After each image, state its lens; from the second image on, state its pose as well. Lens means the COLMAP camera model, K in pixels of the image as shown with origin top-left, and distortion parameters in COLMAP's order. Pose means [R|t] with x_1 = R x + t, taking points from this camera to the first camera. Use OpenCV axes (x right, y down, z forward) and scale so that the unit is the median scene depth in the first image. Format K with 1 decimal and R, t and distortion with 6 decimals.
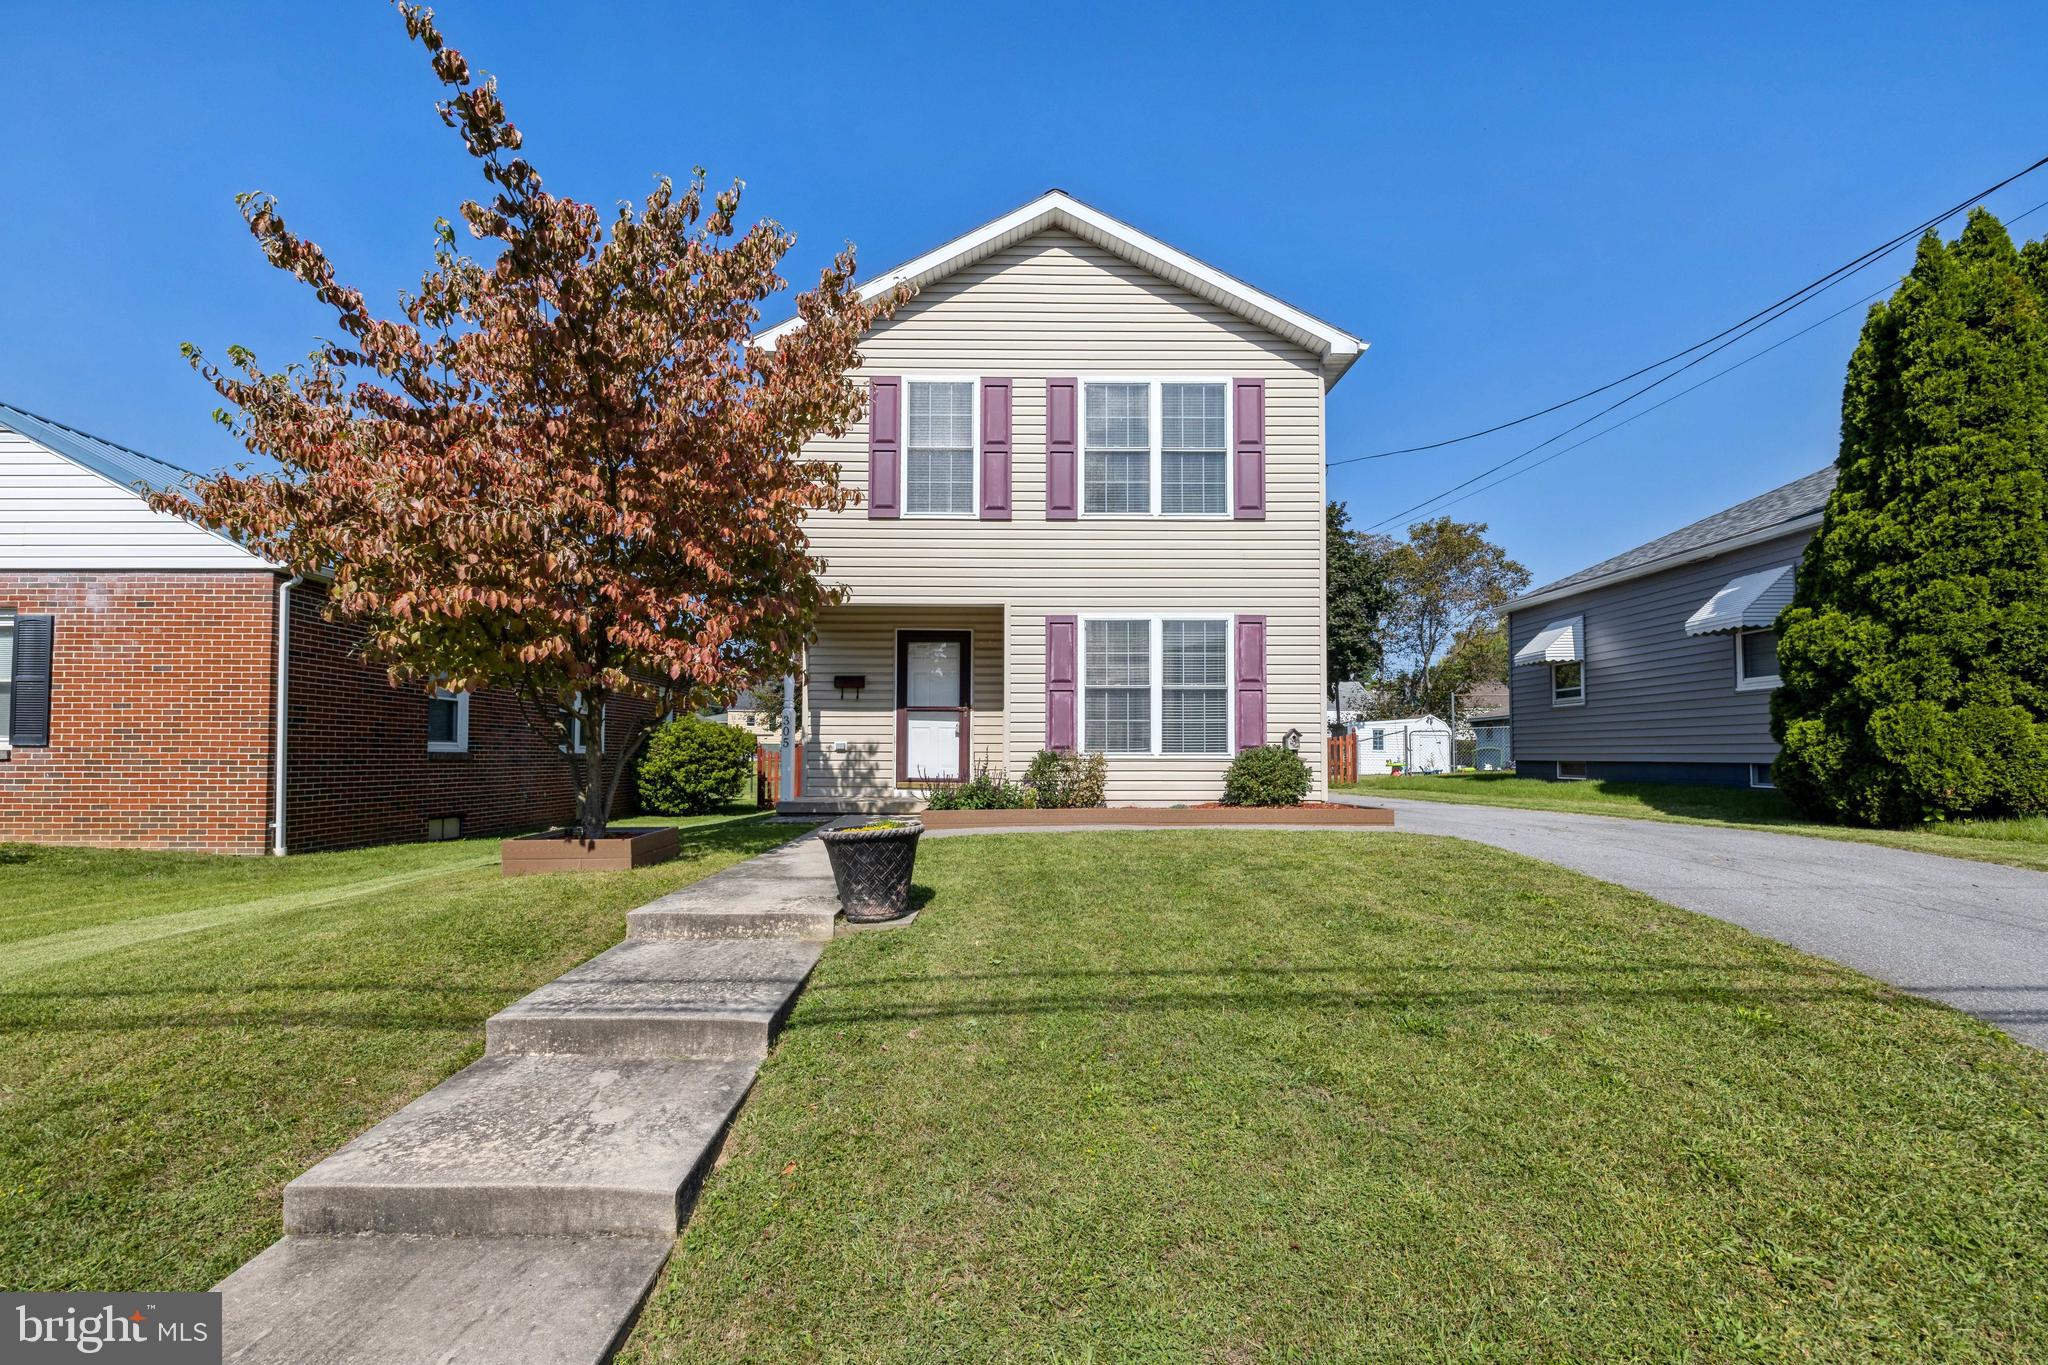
lens RADIAL K [[867.5, 0, 1020.4], [0, 867.5, 725.2], [0, 0, 1]] dist [-0.002048, -0.000255]
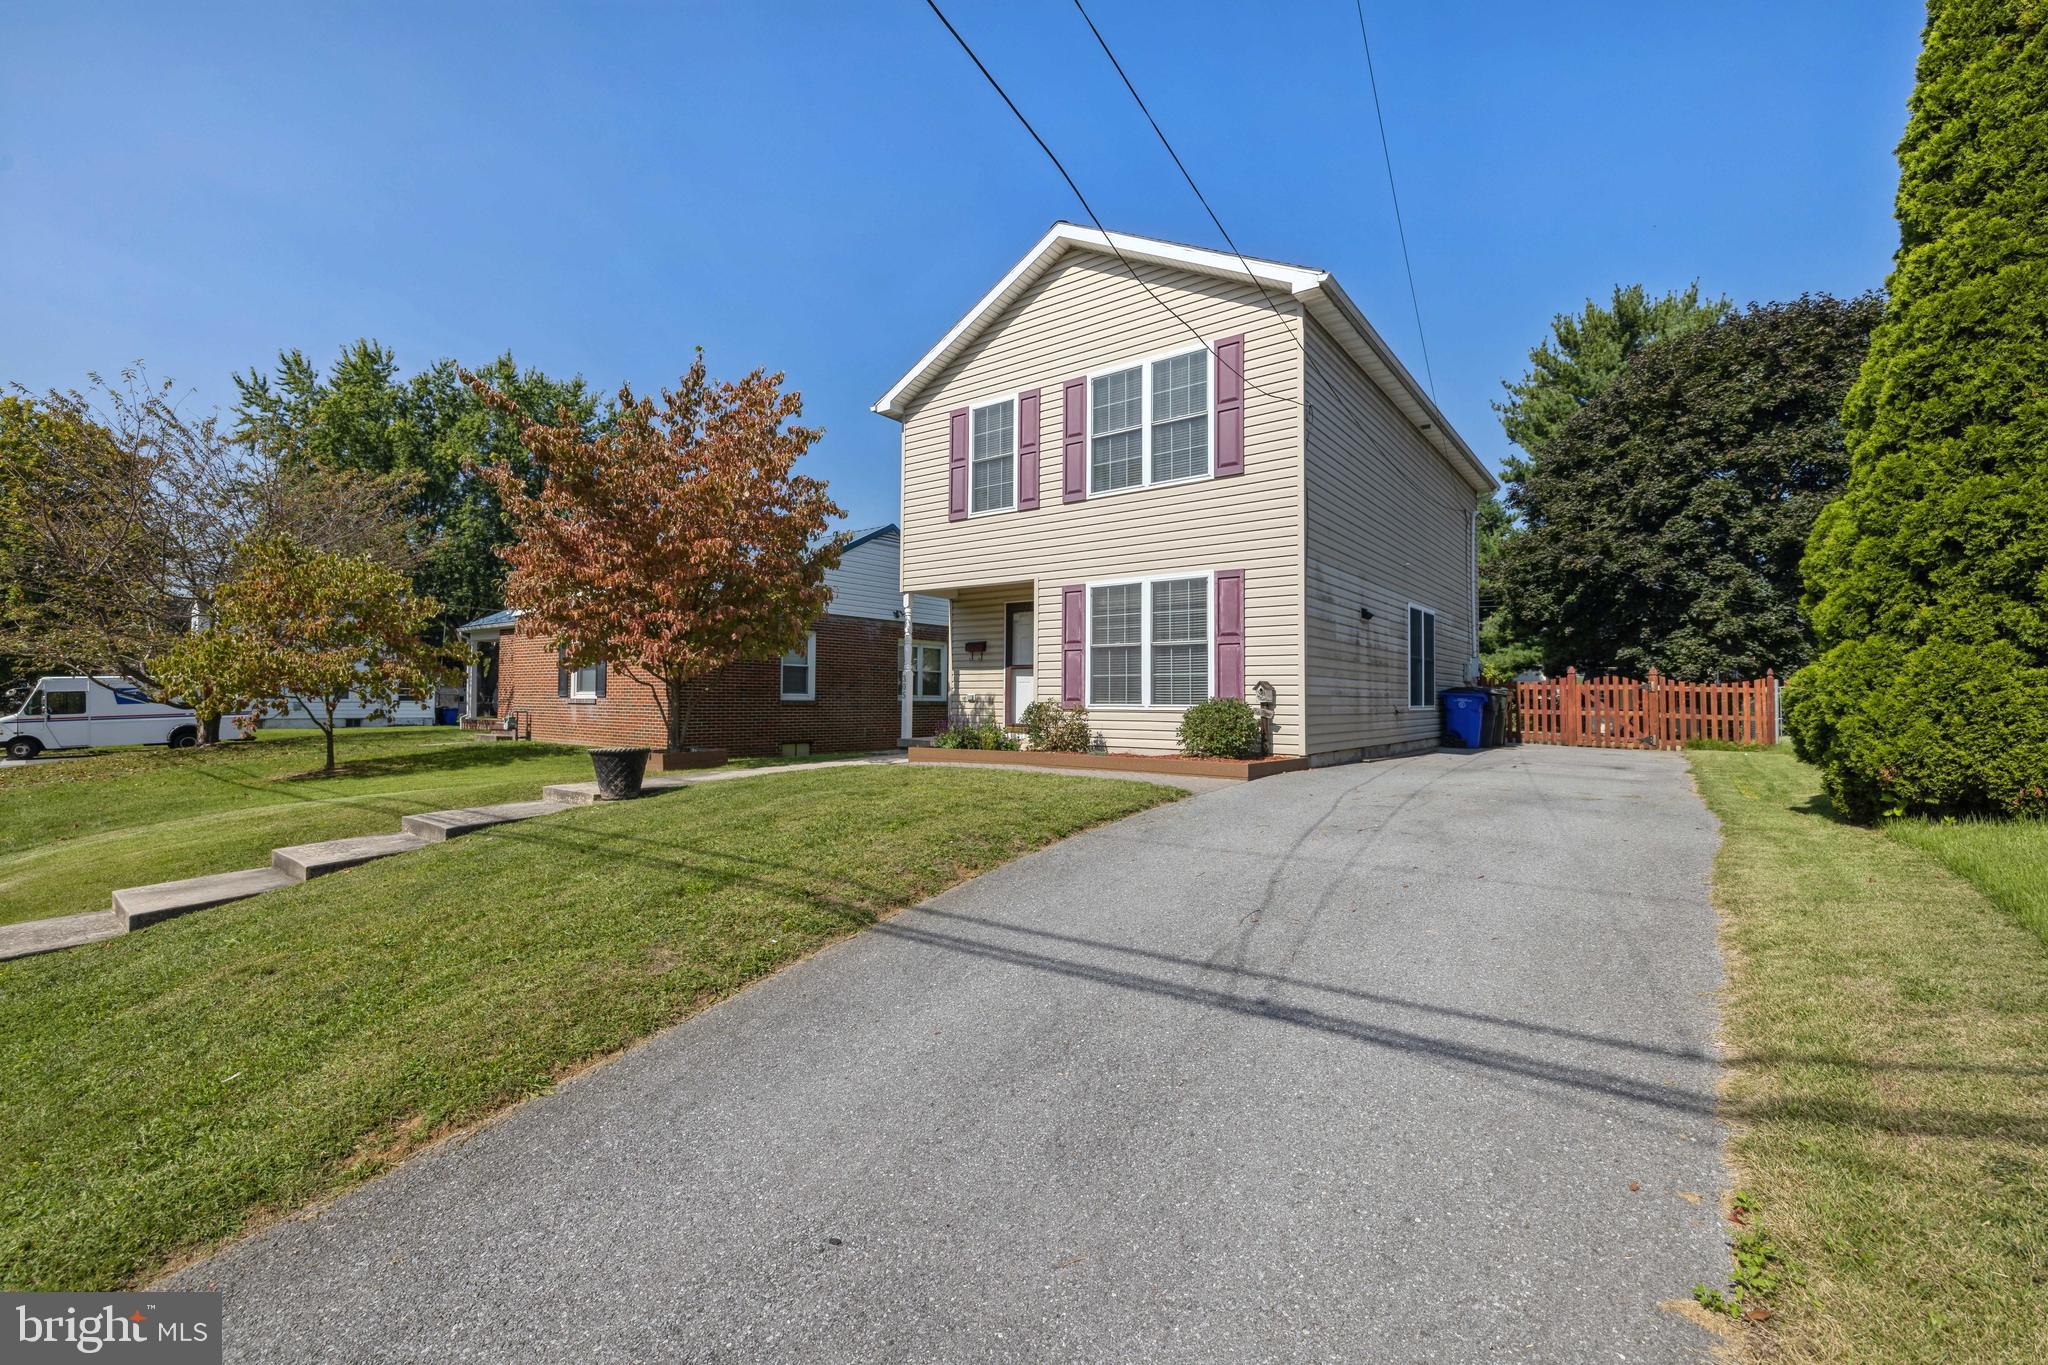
lens RADIAL K [[888.7, 0, 1013.5], [0, 888.7, 672.9], [0, 0, 1]] dist [-0.000050, 0.000058]
pose [[0.775040, -0.014506, -0.631745, 0.726572], [0.014655, 0.999880, -0.004980, -0.004624], [0.631742, -0.005399, 0.775160, 0.029603]]
